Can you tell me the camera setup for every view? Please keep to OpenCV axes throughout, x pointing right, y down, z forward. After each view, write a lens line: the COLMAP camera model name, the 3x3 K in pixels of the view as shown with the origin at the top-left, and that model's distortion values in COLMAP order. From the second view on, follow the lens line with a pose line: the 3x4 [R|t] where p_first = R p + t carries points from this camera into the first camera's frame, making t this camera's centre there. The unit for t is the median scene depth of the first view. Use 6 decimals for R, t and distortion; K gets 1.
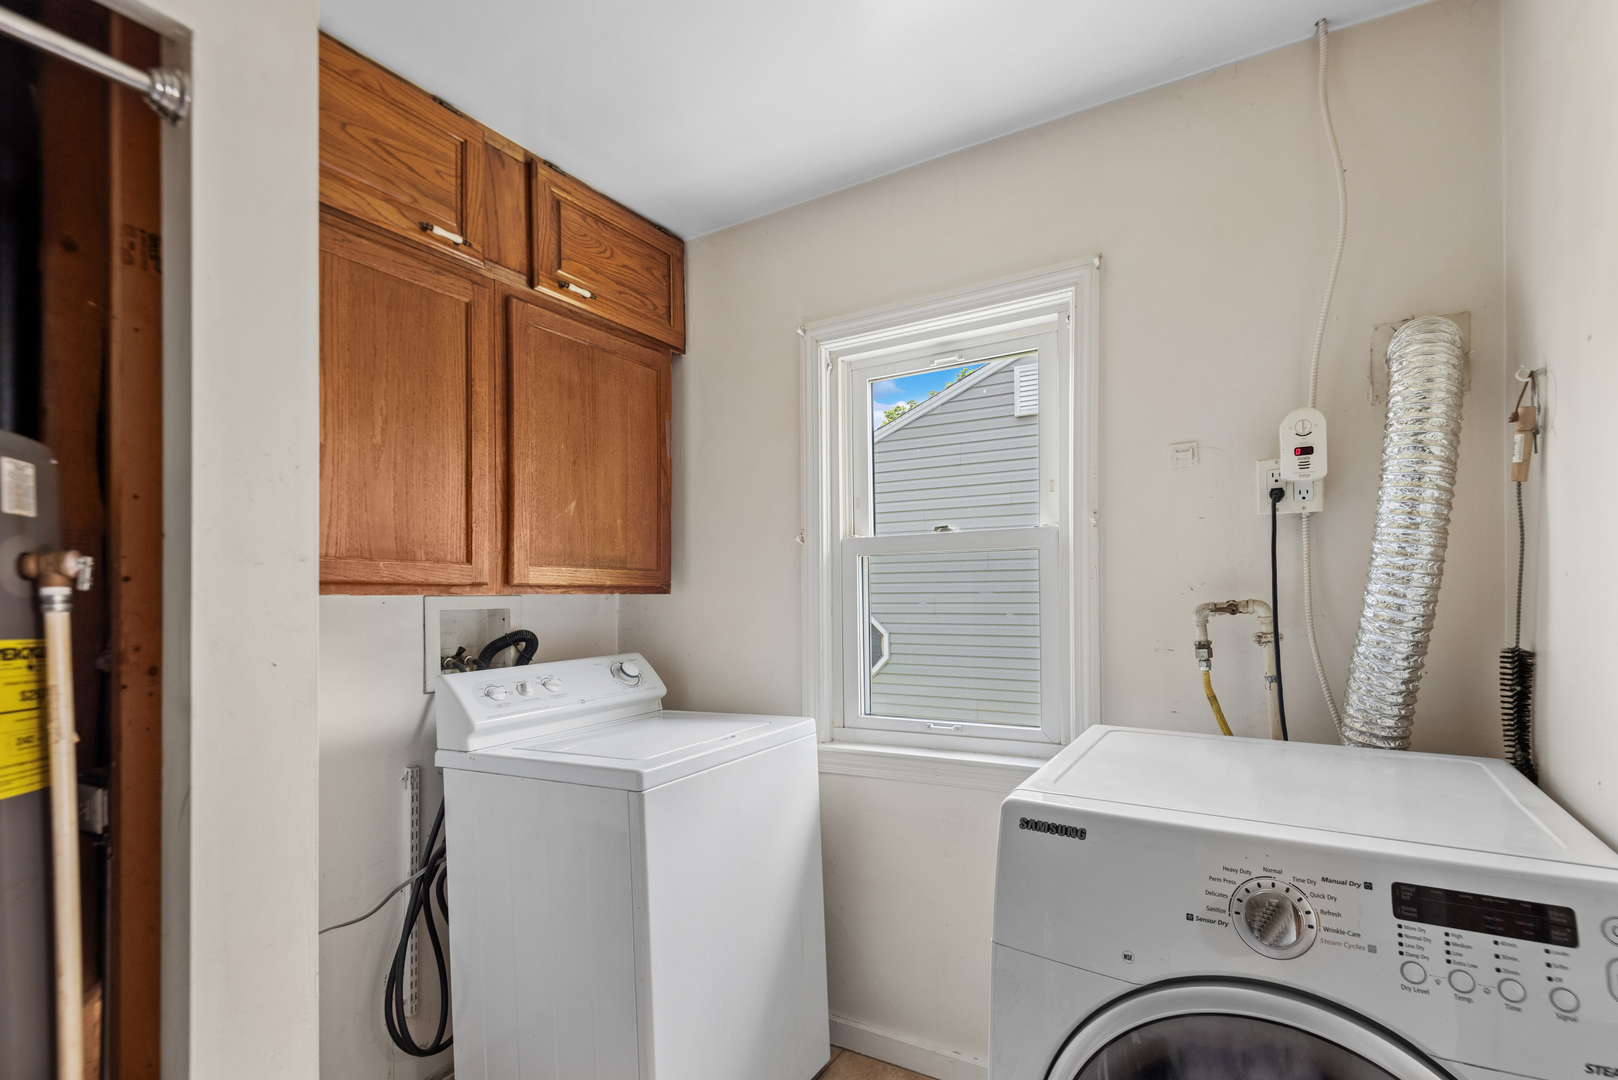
lens RADIAL K [[747.0, 0, 819.5], [0, 747.0, 592.1], [0, 0, 1]] dist [0.018715, -0.007951]
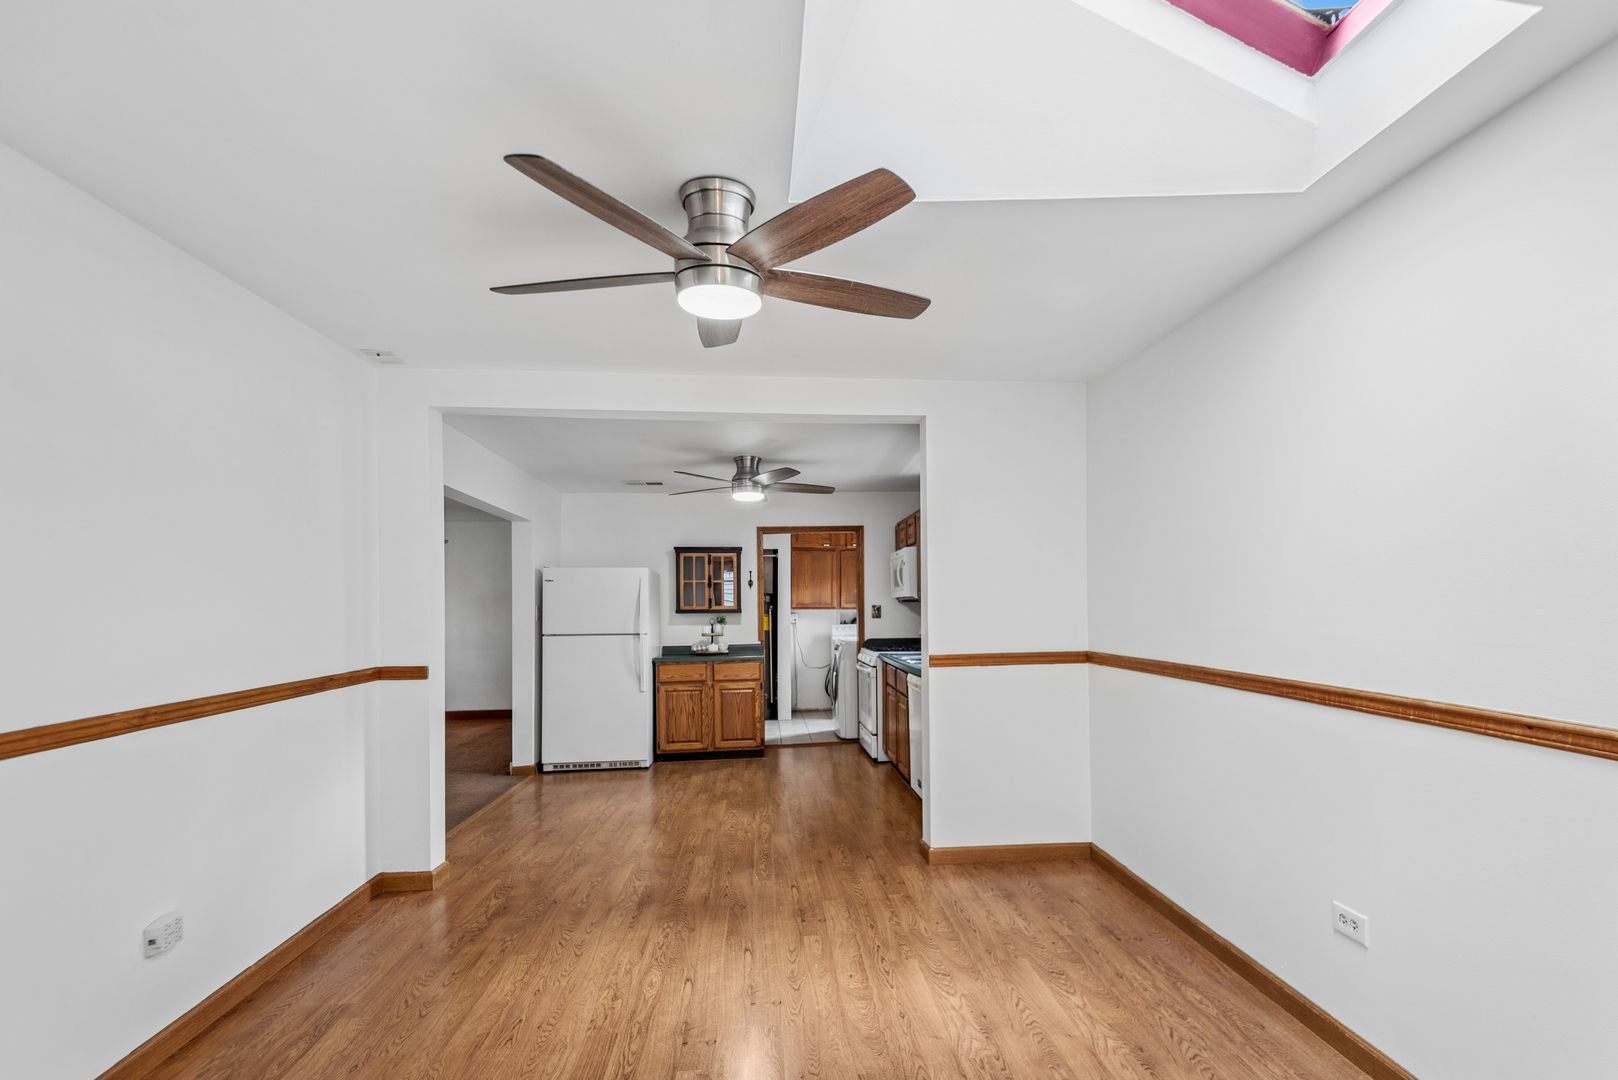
lens RADIAL K [[747.0, 0, 827.9], [0, 747.0, 584.6], [0, 0, 1]] dist [0.018715, -0.007951]
pose [[0.583681, -0.016309, -0.811819, 3.243984], [0.010085, 0.999867, -0.012836, -0.091066], [0.811920, -0.000695, 0.583768, -1.803930]]
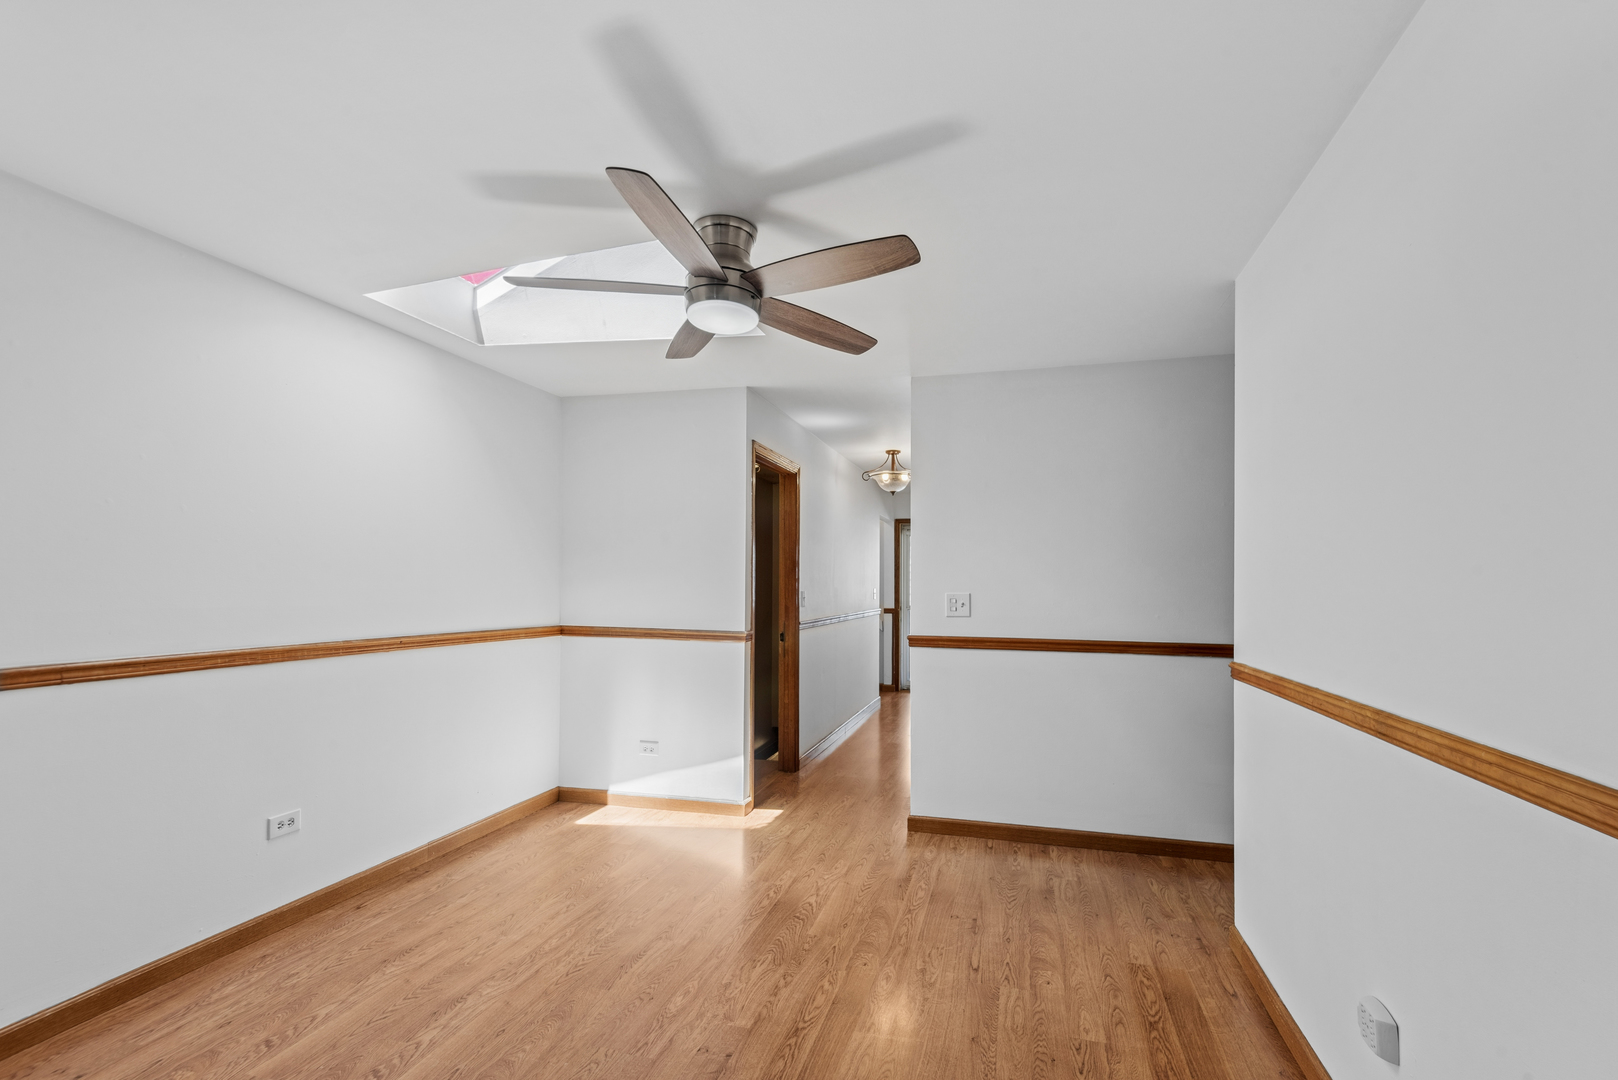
lens RADIAL K [[747.0, 0, 835.4], [0, 747.0, 578.5], [0, 0, 1]] dist [0.018715, -0.007951]
pose [[-0.270992, 0.008368, 0.962545, 1.245115], [-0.004998, 0.999936, -0.010101, -0.065124], [-0.962569, -0.007548, -0.270933, -1.204130]]
